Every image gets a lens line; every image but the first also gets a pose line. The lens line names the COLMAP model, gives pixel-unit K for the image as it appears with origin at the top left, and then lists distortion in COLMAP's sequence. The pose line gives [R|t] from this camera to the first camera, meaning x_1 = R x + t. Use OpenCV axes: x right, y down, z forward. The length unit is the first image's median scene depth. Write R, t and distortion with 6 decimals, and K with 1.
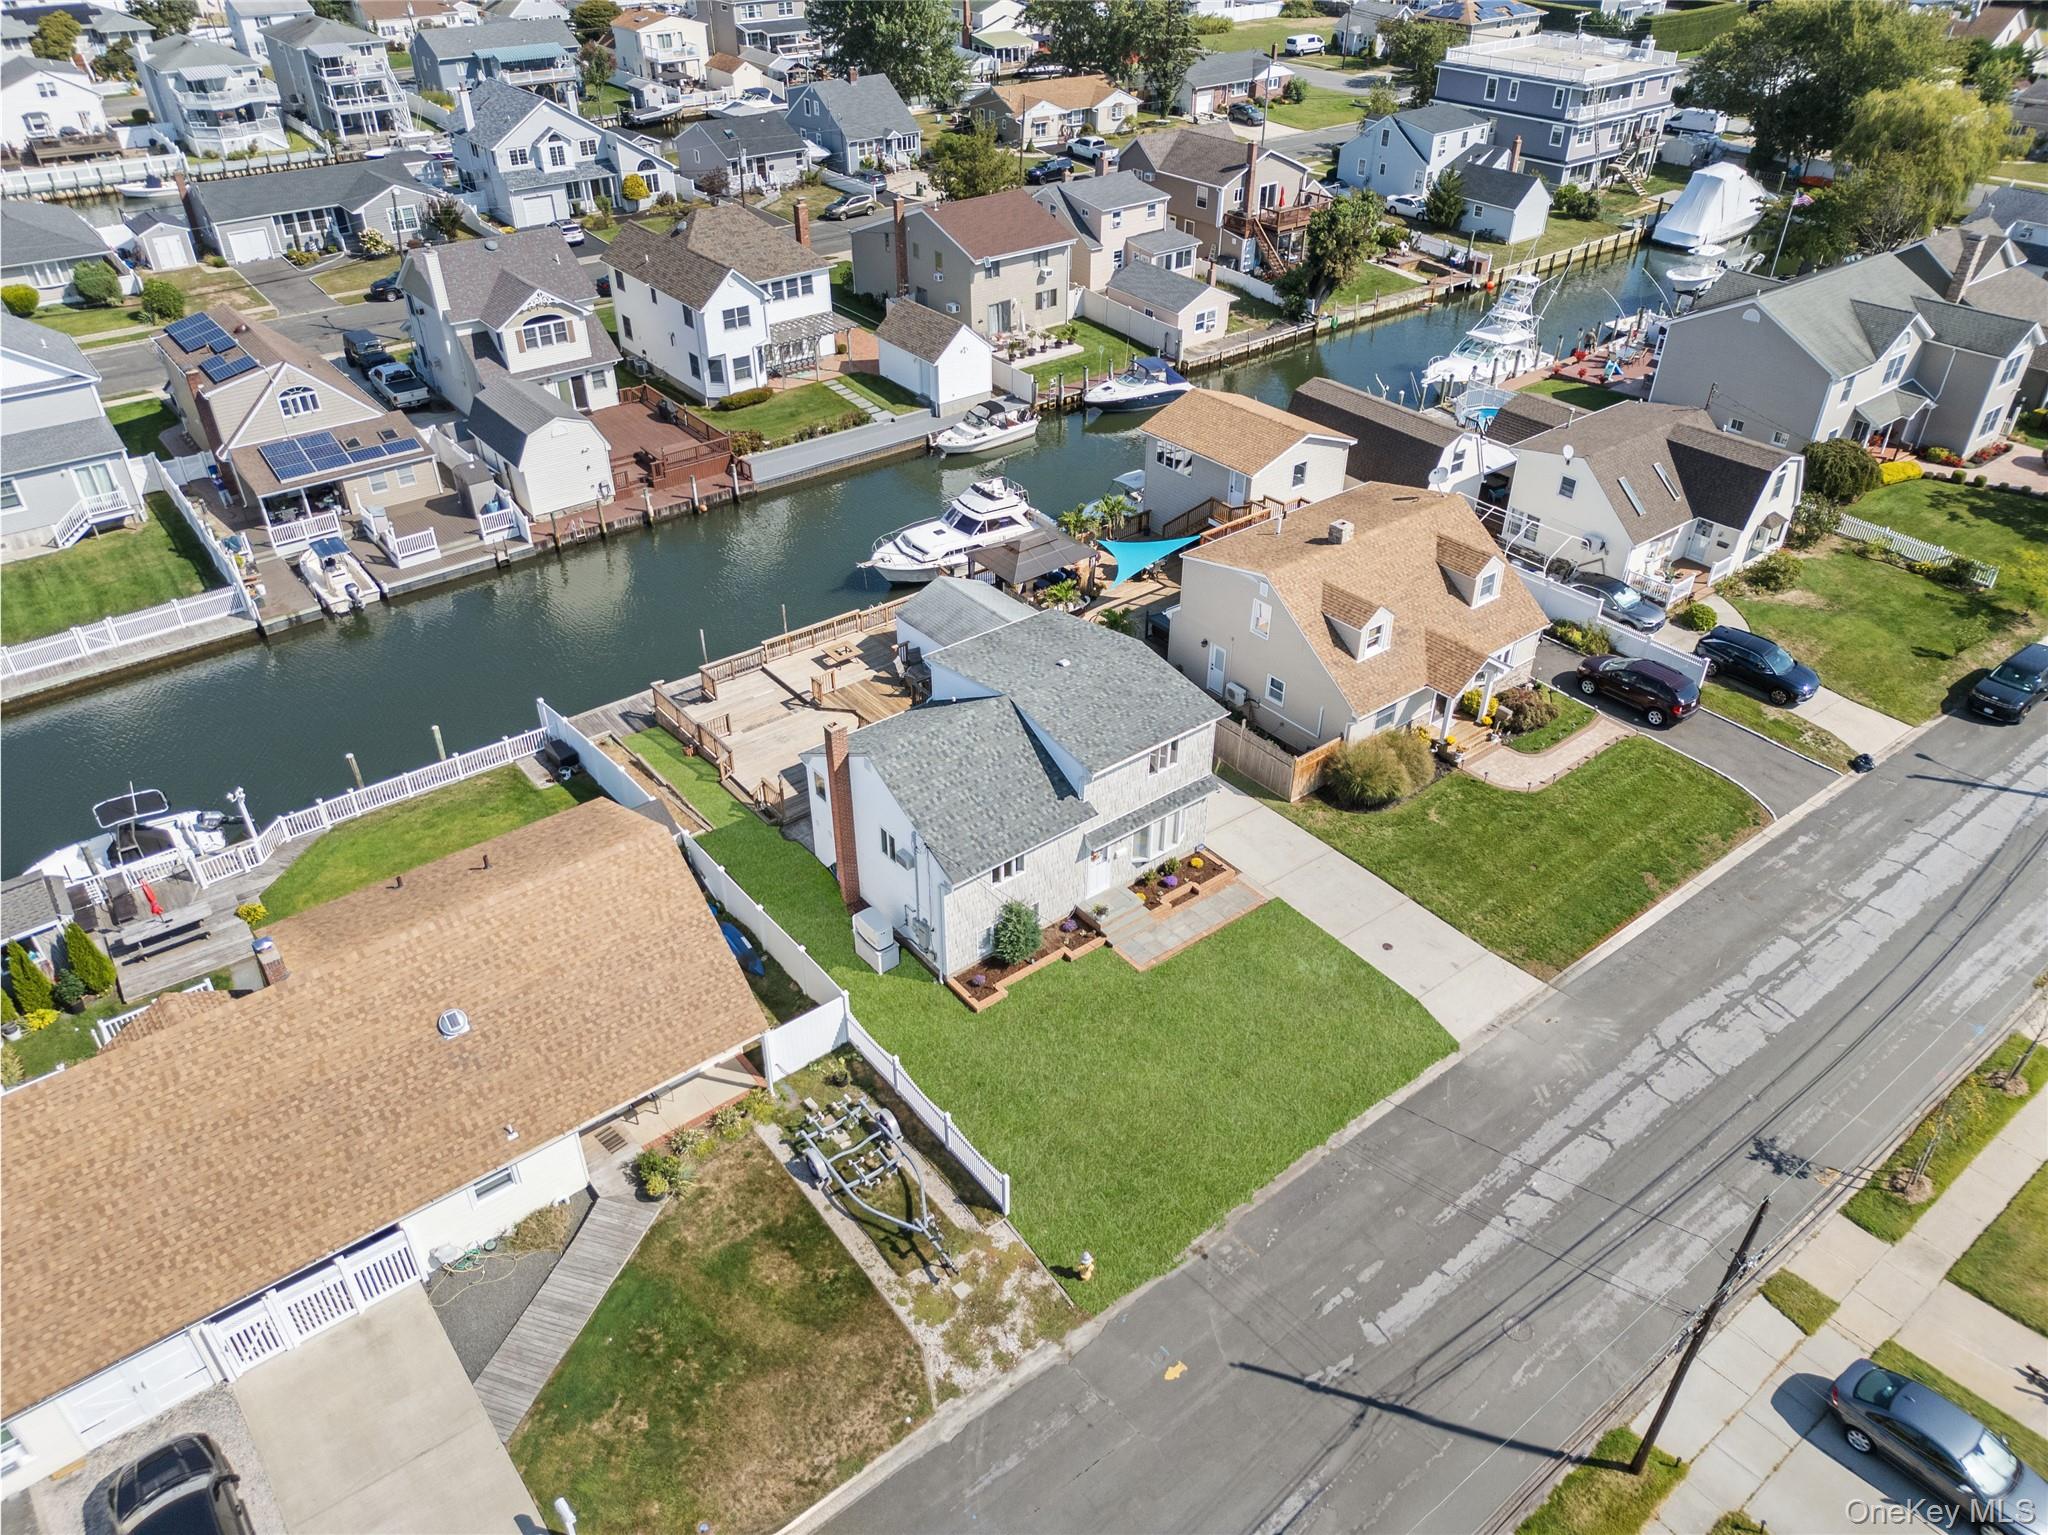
lens RADIAL K [[1441.5, 0, 1024.0], [0, 1441.5, 767.5], [0, 0, 1]] dist [0.058564, -0.049589]
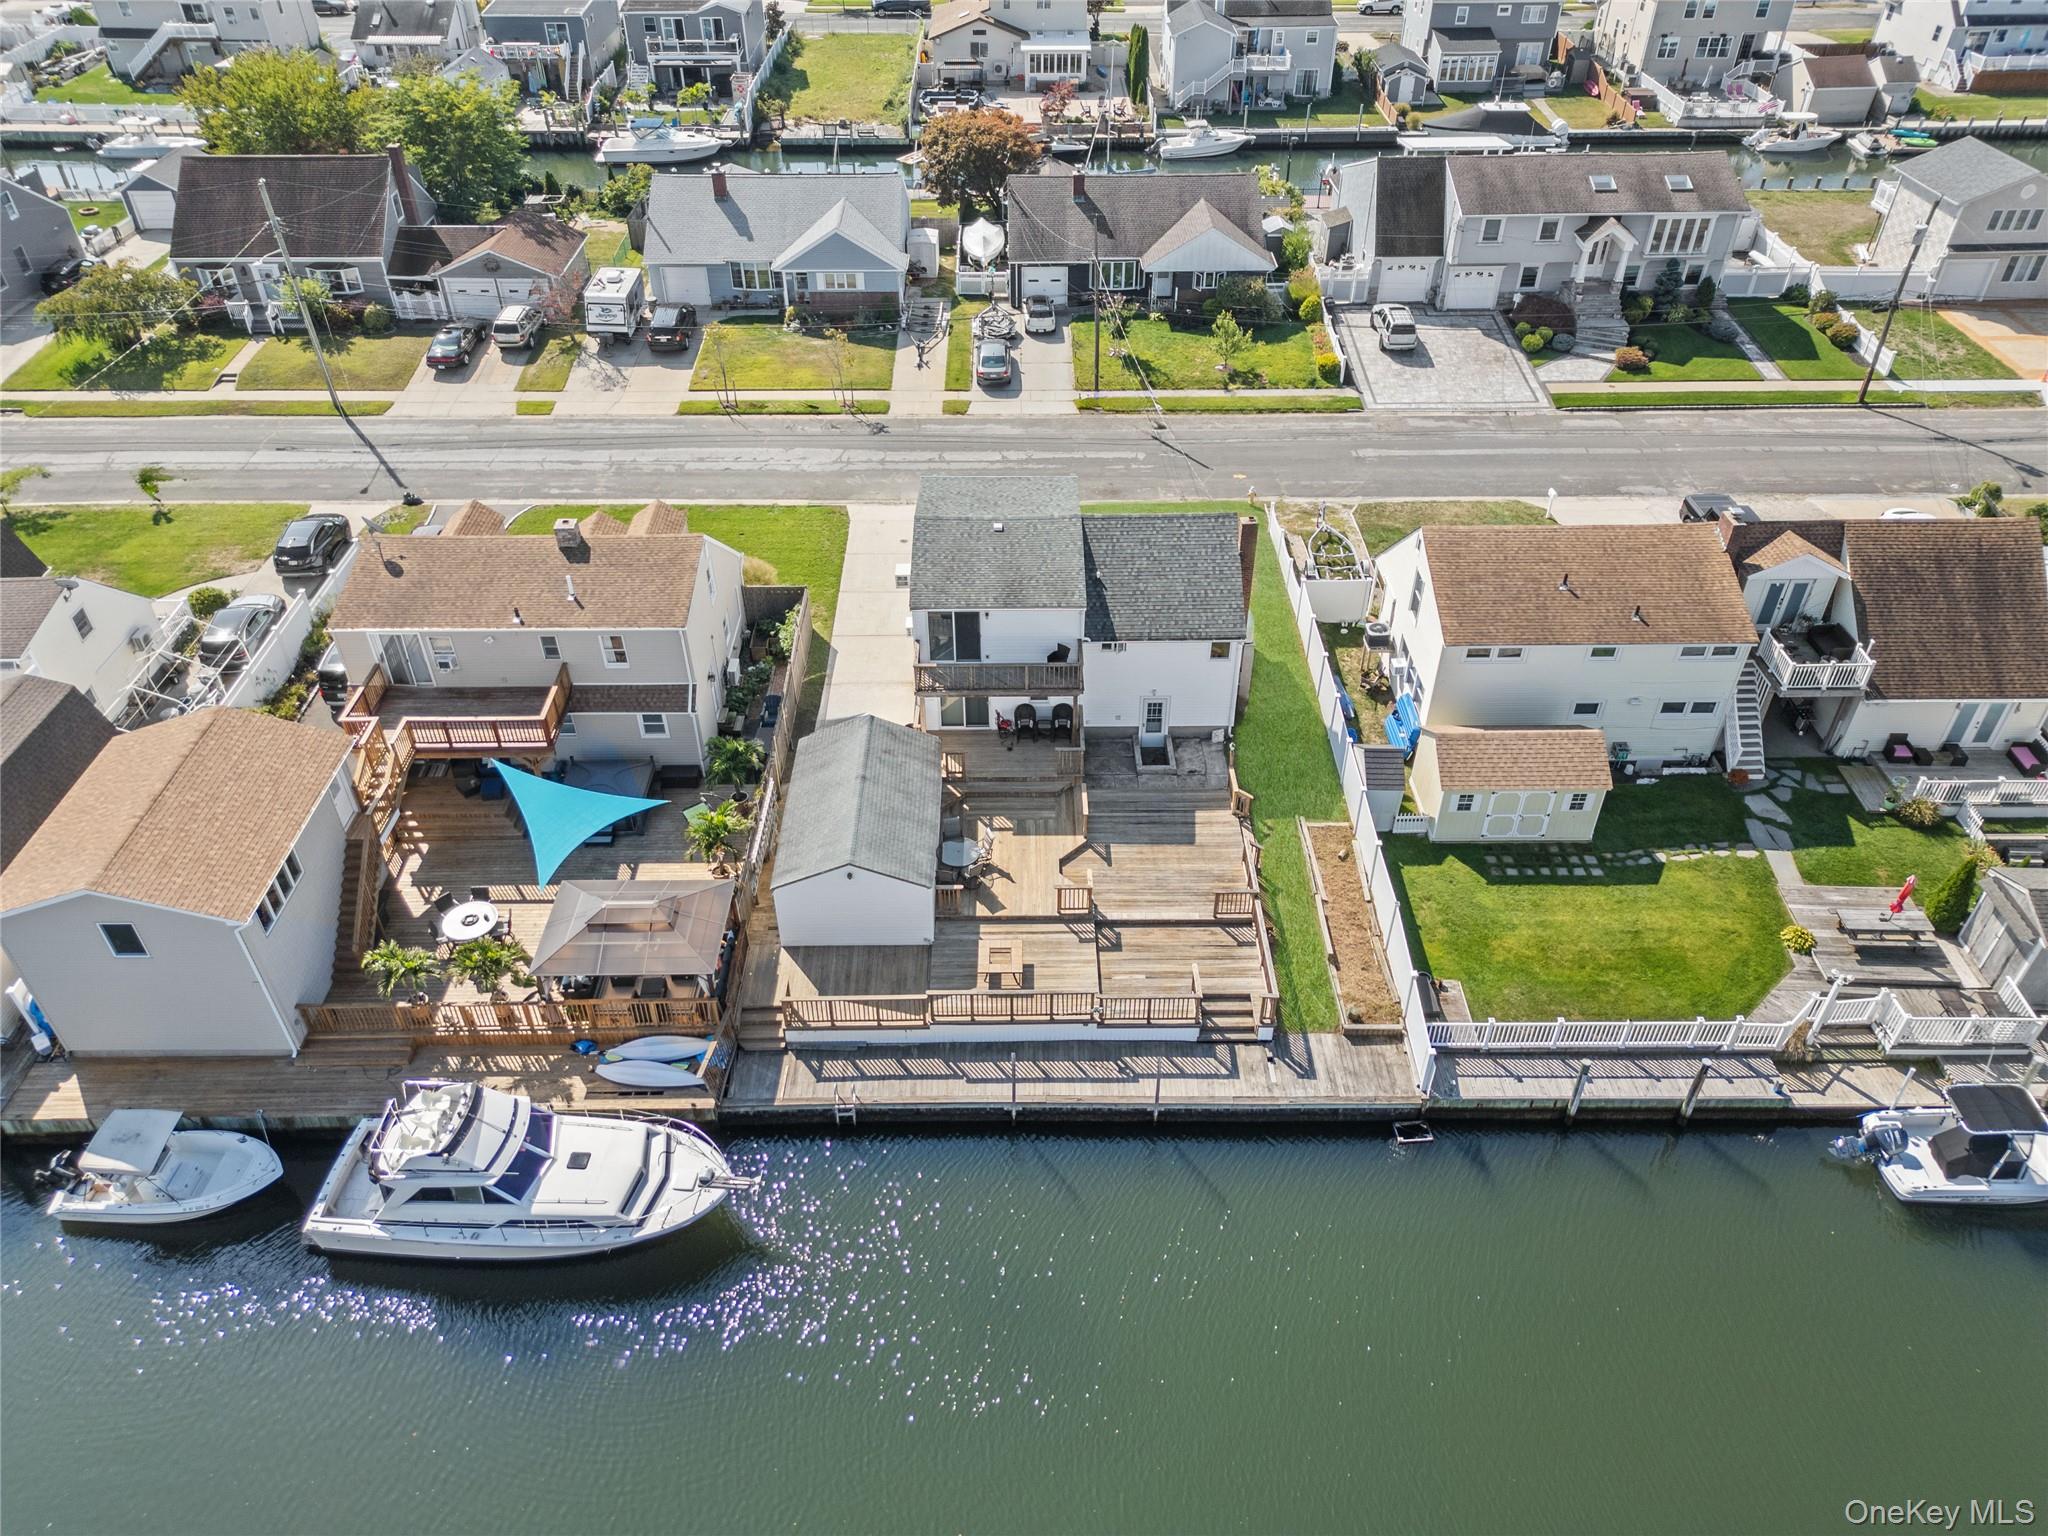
lens RADIAL K [[1441.5, 0, 1024.0], [0, 1441.5, 768.0], [0, 0, 1]] dist [0.058564, -0.049589]
pose [[-0.793585, -0.375154, 0.479043, -0.305286], [0.342103, 0.375974, 0.861167, -0.500159], [-0.503178, 0.847292, -0.170026, 0.746225]]
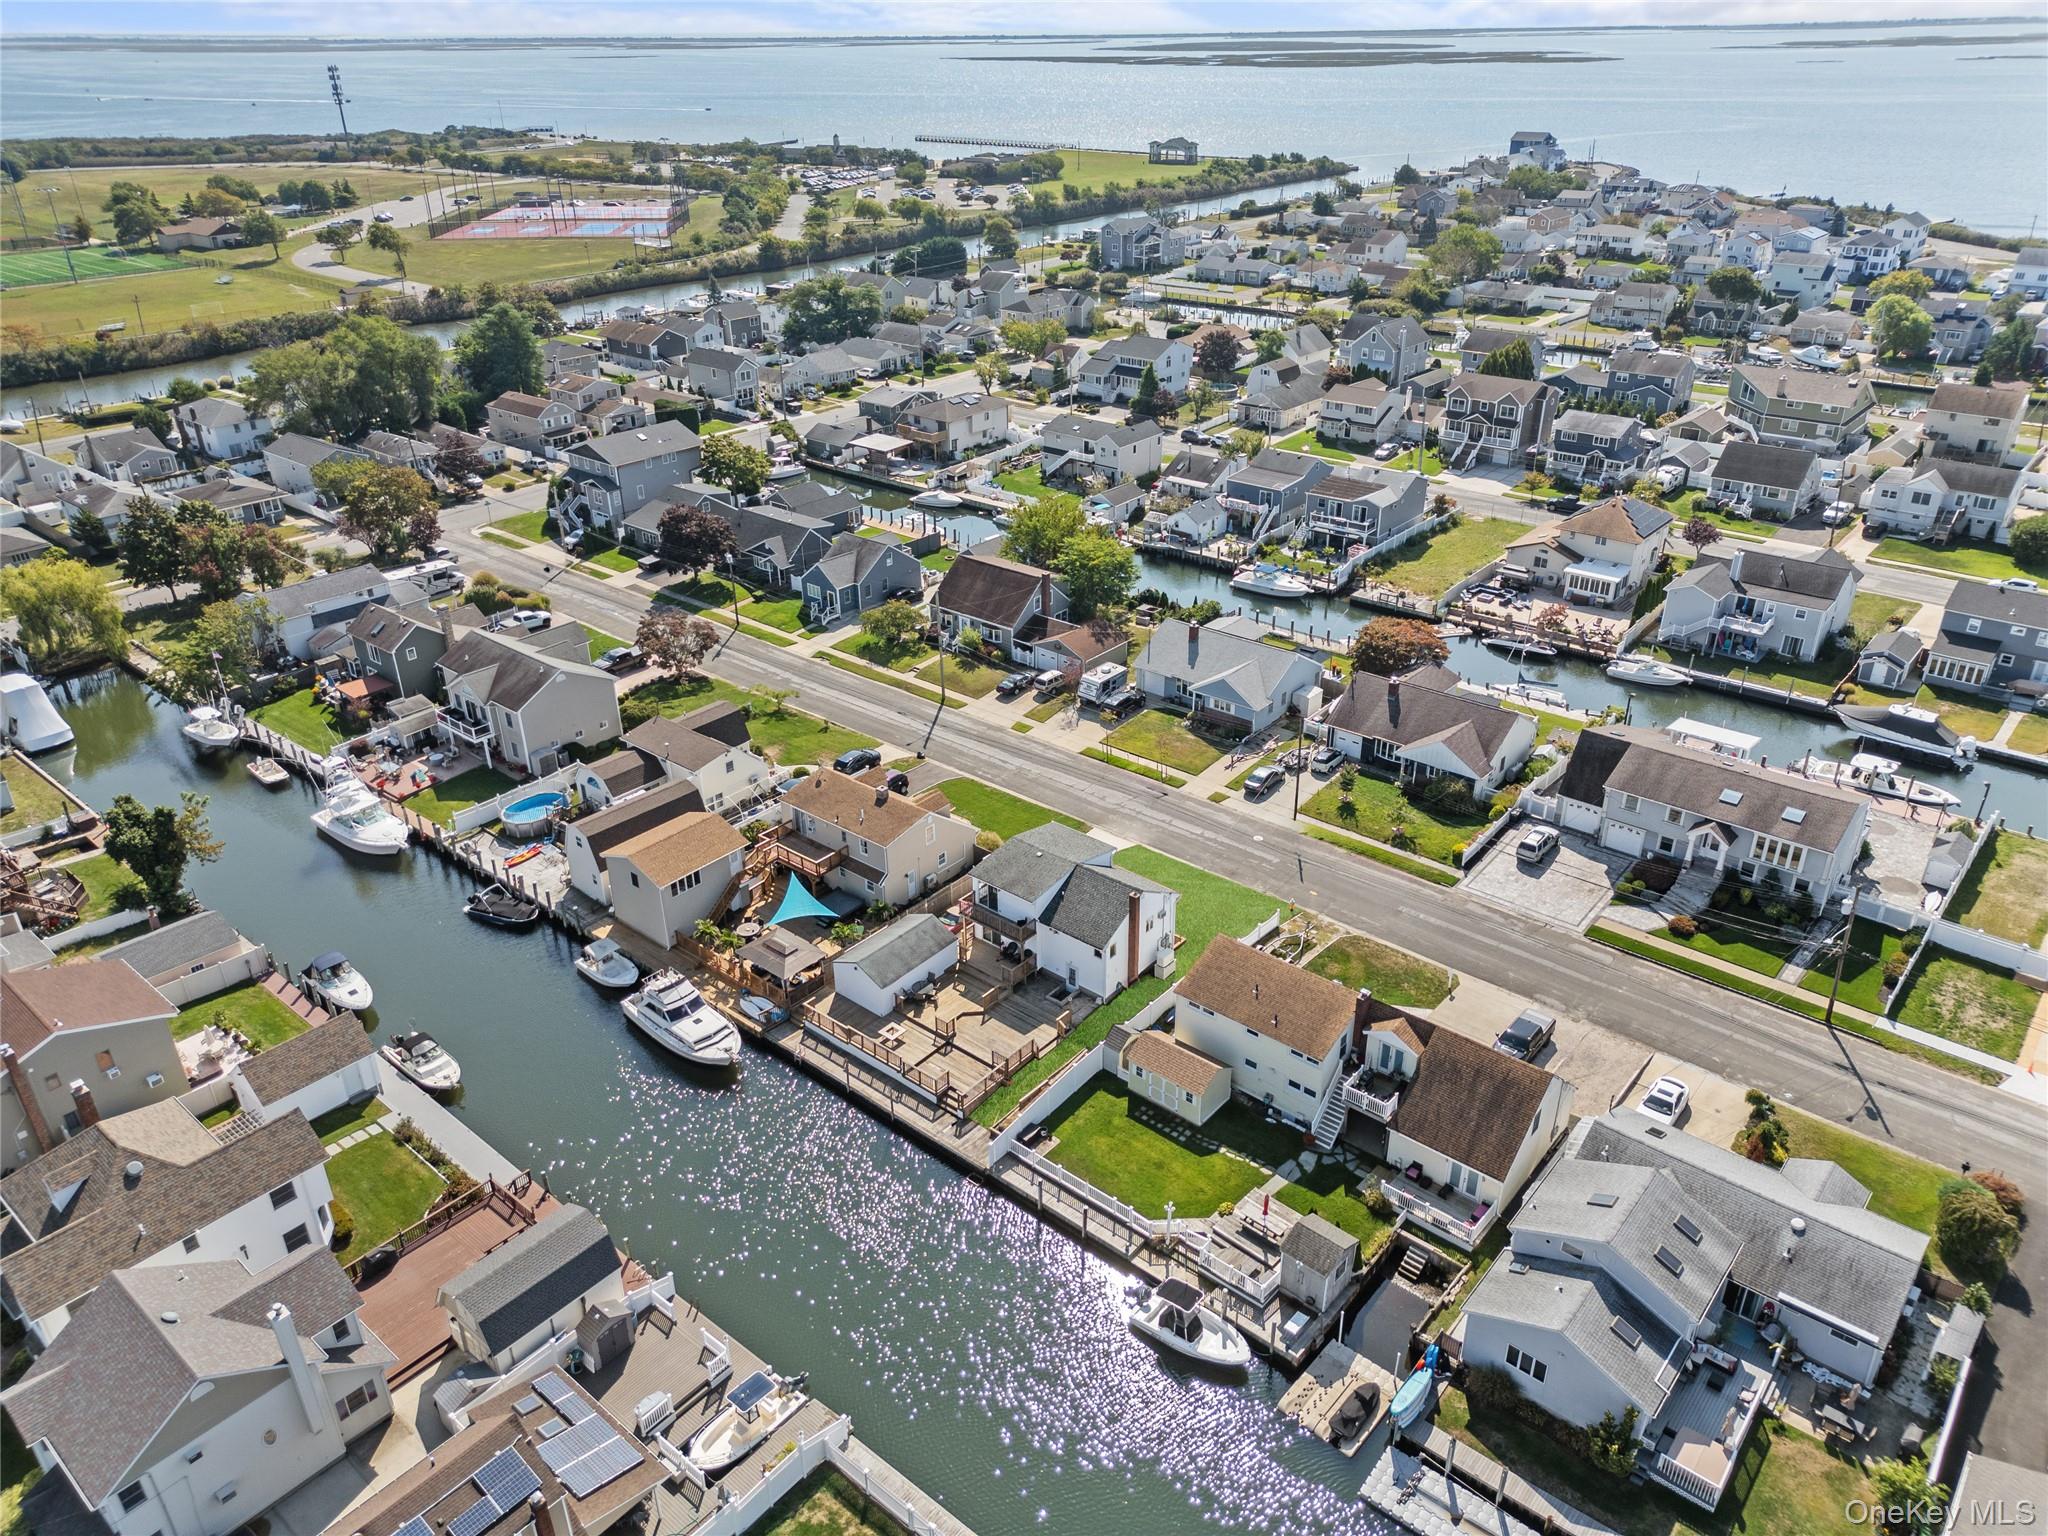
lens RADIAL K [[1437.4, 0, 1020.6], [0, 1437.4, 769.2], [0, 0, 1]] dist [0.089622, -0.101583]
pose [[-0.196795, -0.447415, 0.872406, -0.950462], [0.560169, 0.678965, 0.474570, -0.637802], [-0.804663, 0.582088, 0.117011, 0.406086]]
